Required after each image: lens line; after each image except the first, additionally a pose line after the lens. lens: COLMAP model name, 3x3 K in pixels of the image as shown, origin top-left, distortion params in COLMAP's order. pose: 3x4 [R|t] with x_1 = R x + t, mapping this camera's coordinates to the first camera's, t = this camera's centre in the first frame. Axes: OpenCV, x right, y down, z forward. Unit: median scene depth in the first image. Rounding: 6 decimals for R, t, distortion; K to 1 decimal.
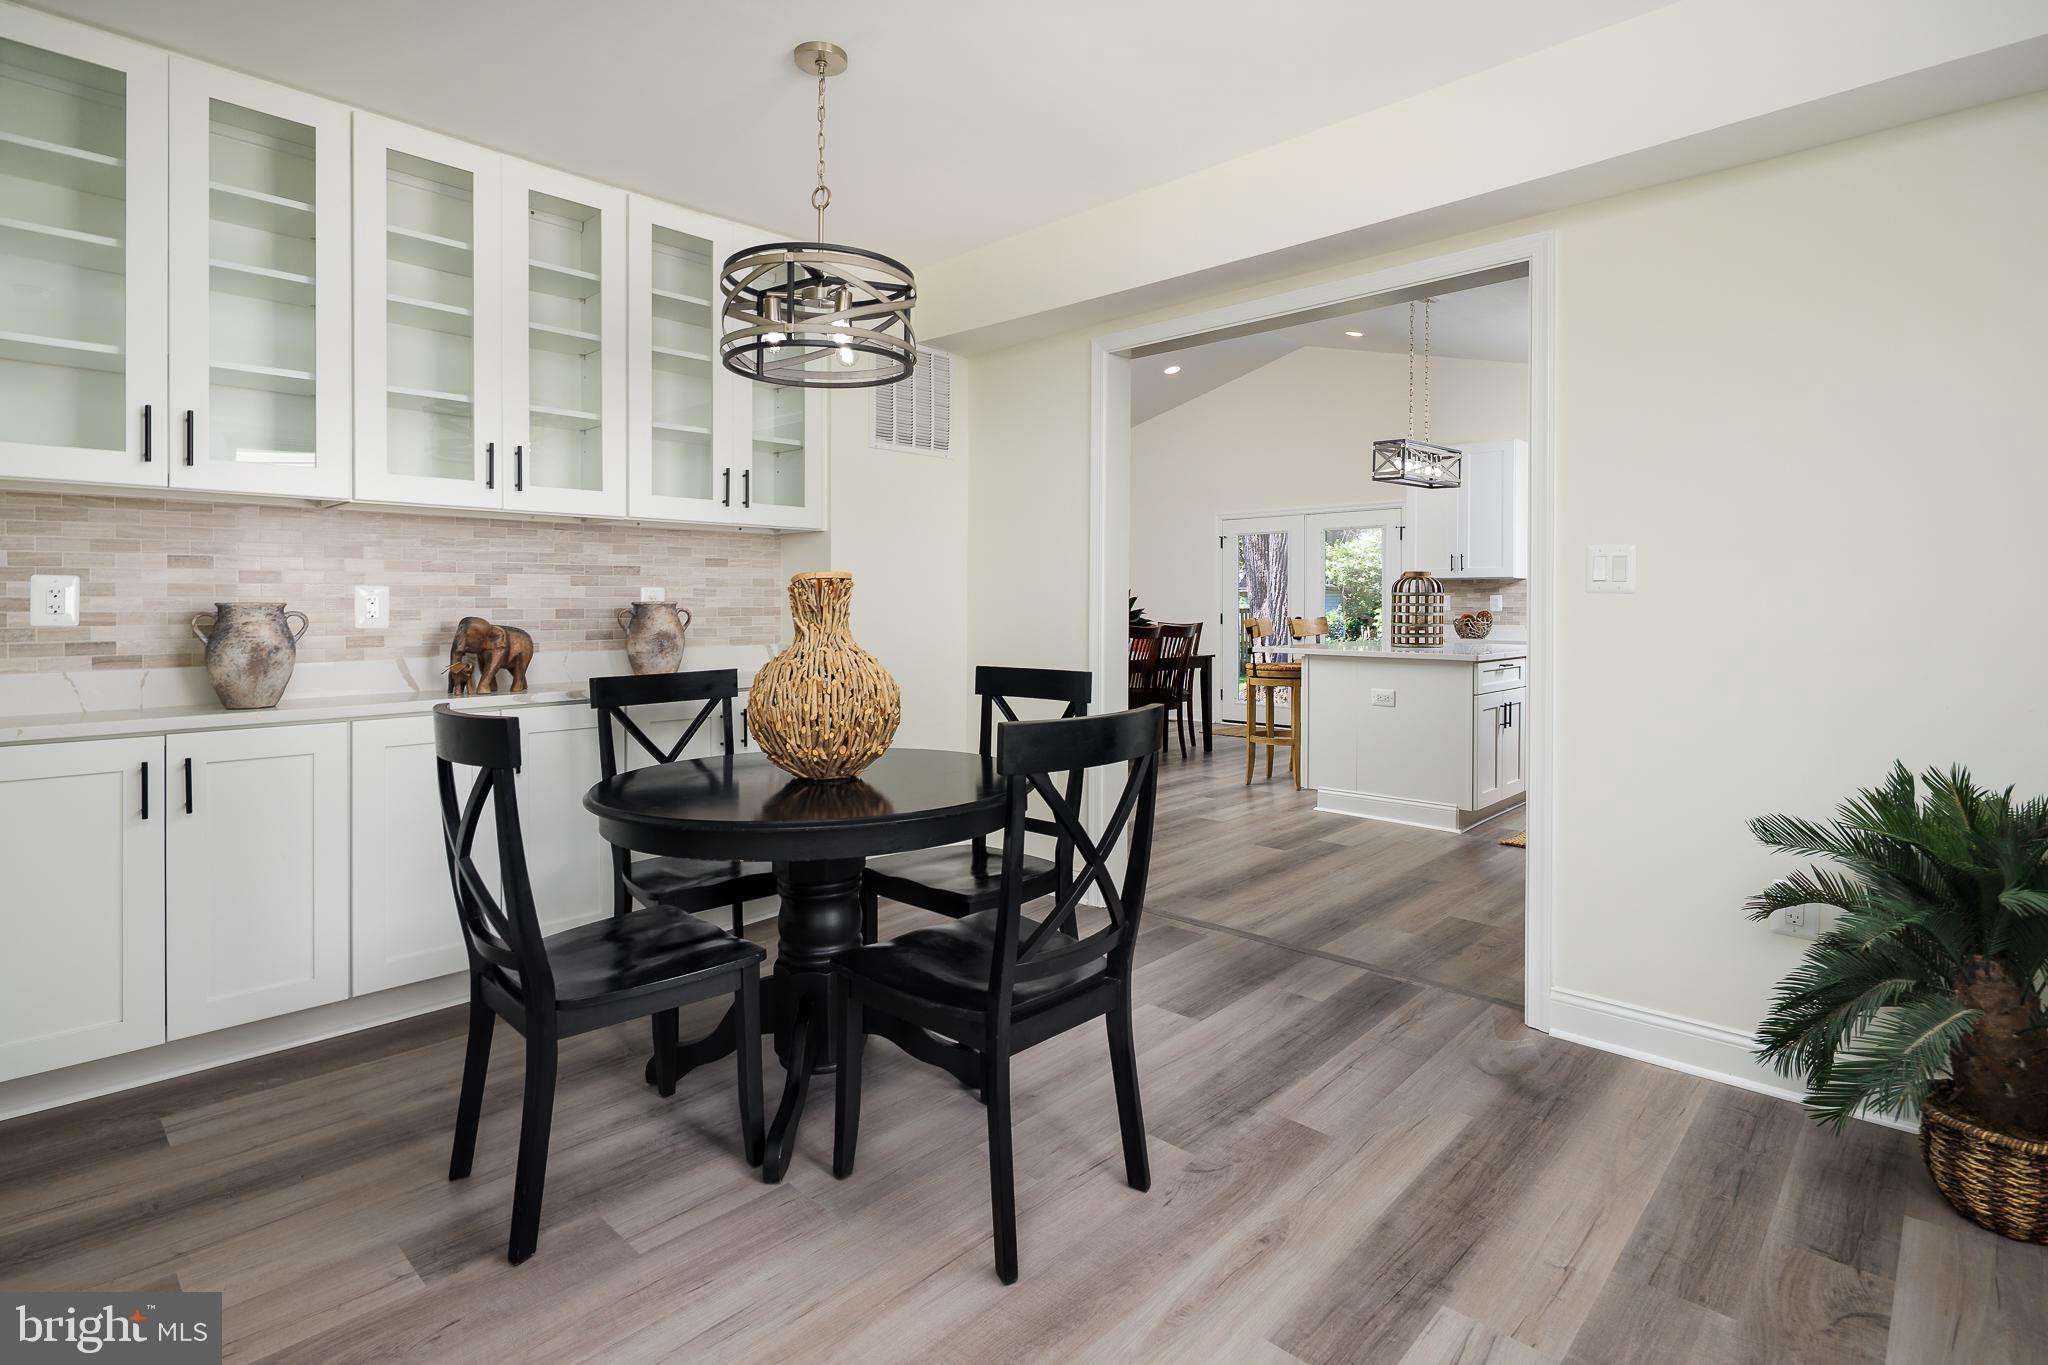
lens RADIAL K [[1012.4, 0, 1025.4], [0, 1012.4, 606.5], [0, 0, 1]] dist [0.001094, -0.000383]
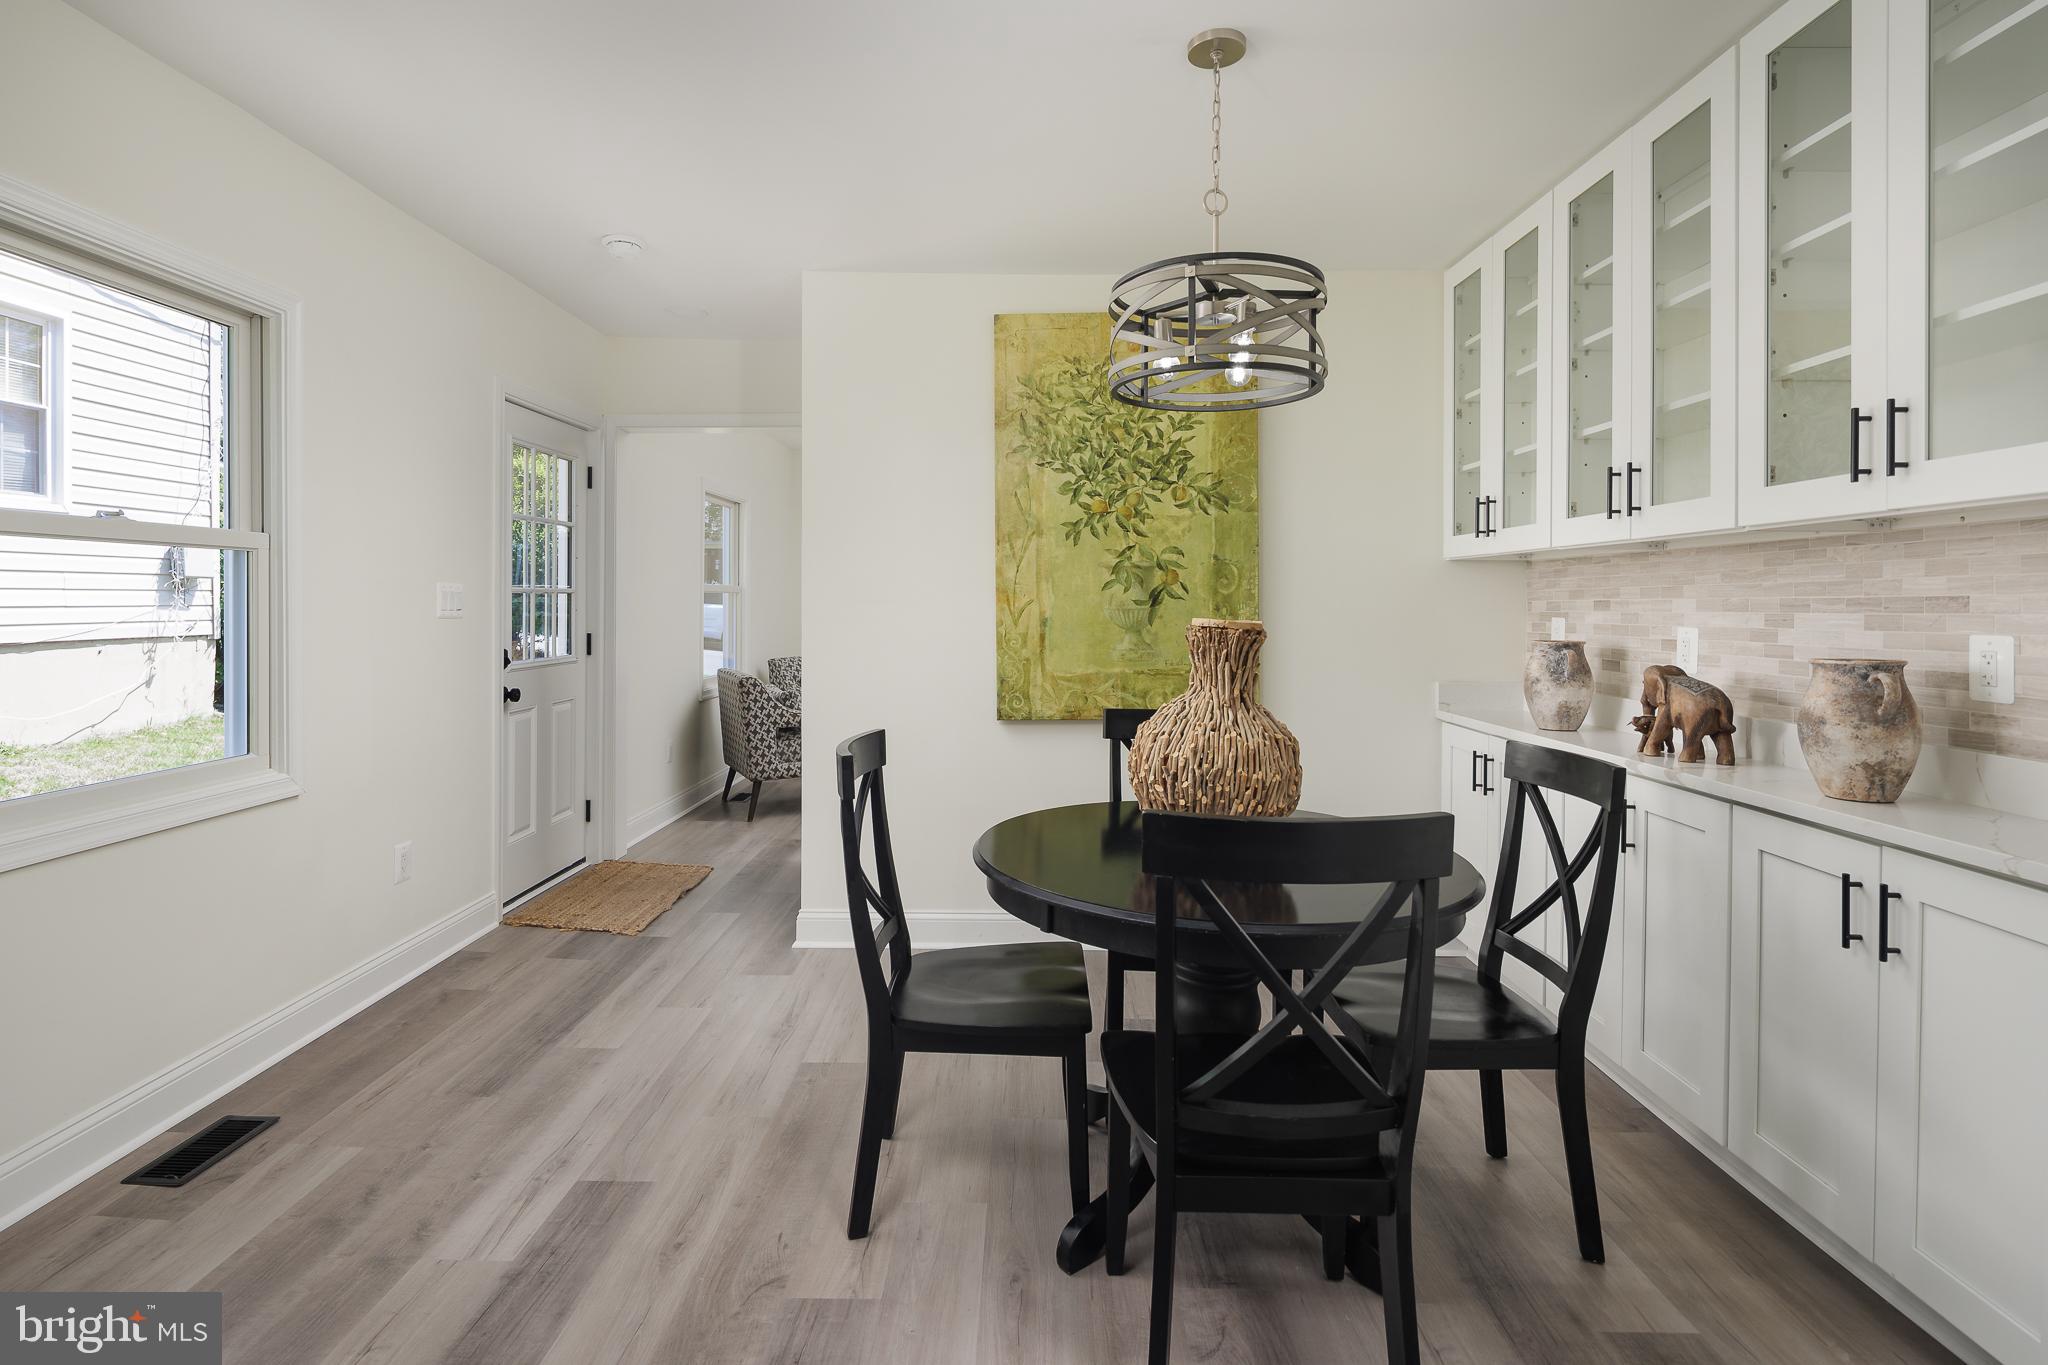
lens RADIAL K [[1012.4, 0, 1025.4], [0, 1012.4, 606.5], [0, 0, 1]] dist [0.001094, -0.000383]
pose [[-0.736825, -0.000455, -0.676083, 0.446002], [-0.006128, 0.999963, 0.006006, -0.042581], [0.676055, 0.008568, -0.736801, 1.311052]]
